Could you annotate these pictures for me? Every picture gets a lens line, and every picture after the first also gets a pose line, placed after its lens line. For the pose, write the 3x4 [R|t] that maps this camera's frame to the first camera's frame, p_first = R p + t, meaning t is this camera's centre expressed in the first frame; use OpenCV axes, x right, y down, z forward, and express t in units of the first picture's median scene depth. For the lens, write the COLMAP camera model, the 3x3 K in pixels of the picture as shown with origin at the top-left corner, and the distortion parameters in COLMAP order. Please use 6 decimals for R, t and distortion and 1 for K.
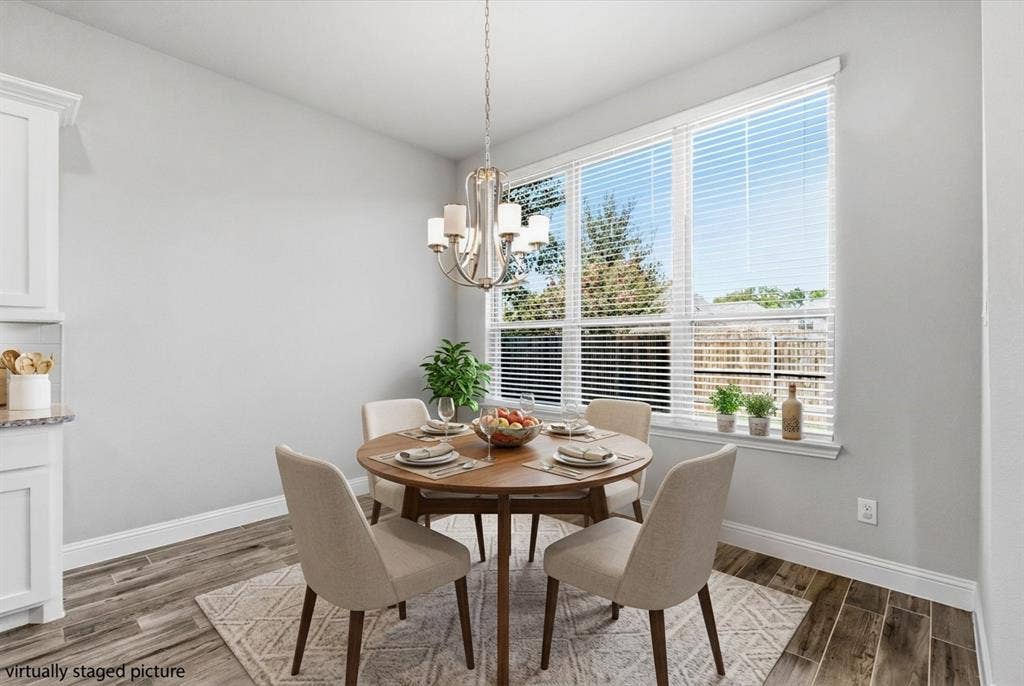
lens RADIAL K [[462.3, 0, 510.4], [0, 462.3, 347.0], [0, 0, 1]] dist [-0.000410, -0.000488]
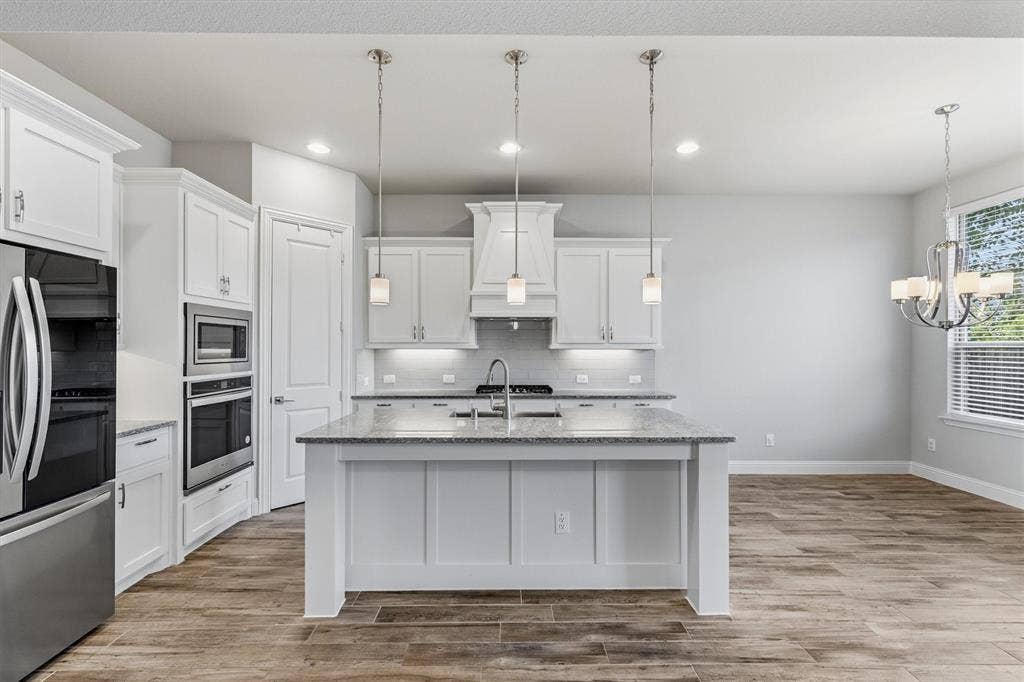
lens RADIAL K [[462.3, 0, 510.4], [0, 462.3, 345.0], [0, 0, 1]] dist [-0.000410, -0.000488]
pose [[0.680484, 0.000343, -0.732763, 0.070717], [-0.004548, 0.999983, -0.003756, -0.066644], [0.732749, 0.005889, 0.680473, -0.865775]]
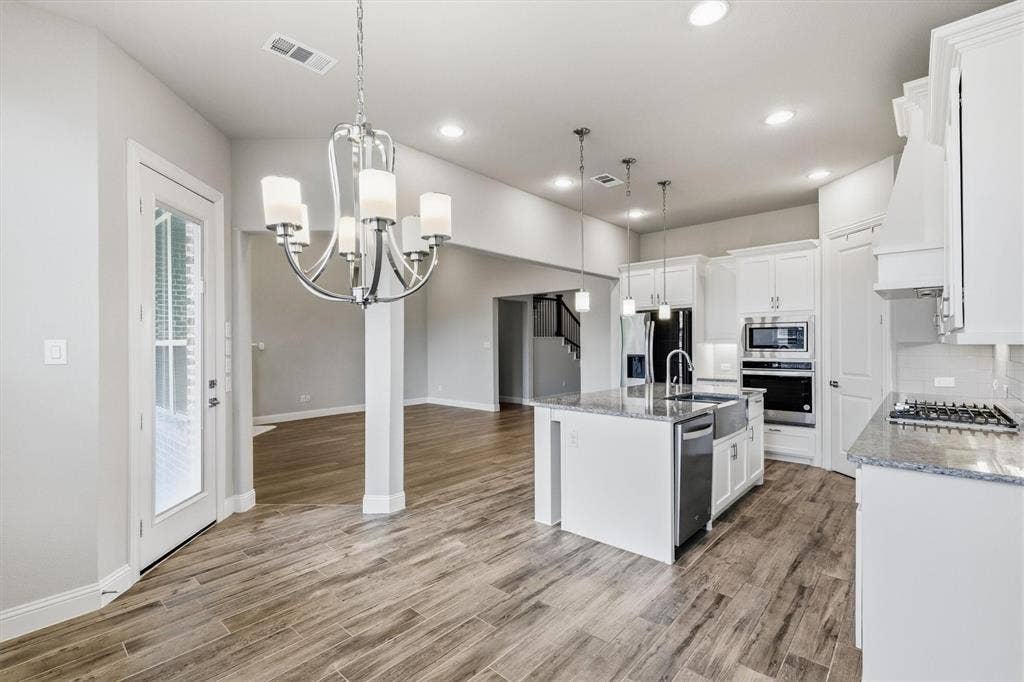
lens RADIAL K [[462.3, 0, 510.4], [0, 462.3, 345.0], [0, 0, 1]] dist [-0.000410, -0.000488]
pose [[-0.999929, 0.009507, -0.007231, -0.259546], [0.009469, 0.999941, 0.005375, -0.068795], [0.007281, 0.005306, -0.999959, 1.696073]]
